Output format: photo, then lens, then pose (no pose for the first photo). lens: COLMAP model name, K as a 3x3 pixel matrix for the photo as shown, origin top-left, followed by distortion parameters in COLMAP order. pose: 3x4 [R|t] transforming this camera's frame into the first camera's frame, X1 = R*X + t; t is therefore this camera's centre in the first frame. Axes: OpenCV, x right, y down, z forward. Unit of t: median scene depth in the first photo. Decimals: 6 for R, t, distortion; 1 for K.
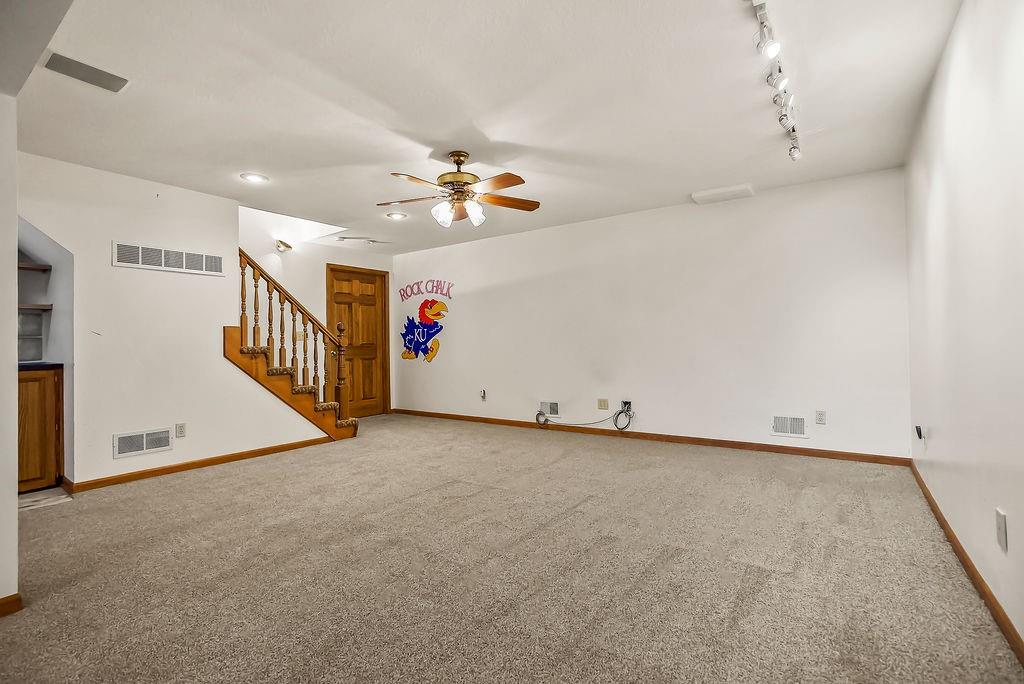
lens RADIAL K [[479.0, 0, 505.1], [0, 479.0, 339.4], [0, 0, 1]] dist [-0.030602, 0.012626]
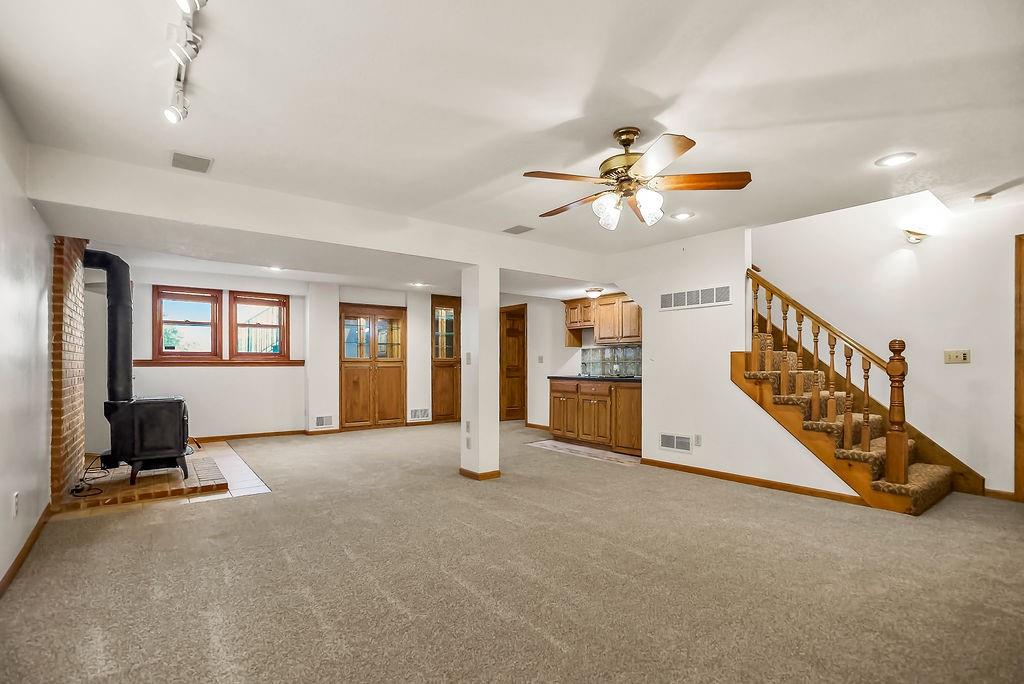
lens RADIAL K [[479.0, 0, 510.7], [0, 479.0, 361.1], [0, 0, 1]] dist [-0.030602, 0.012626]
pose [[-0.270704, 0.010764, -0.962602, 0.416824], [0.013666, 0.999880, 0.007337, -0.015773], [0.962566, -0.011169, -0.270819, 0.607979]]
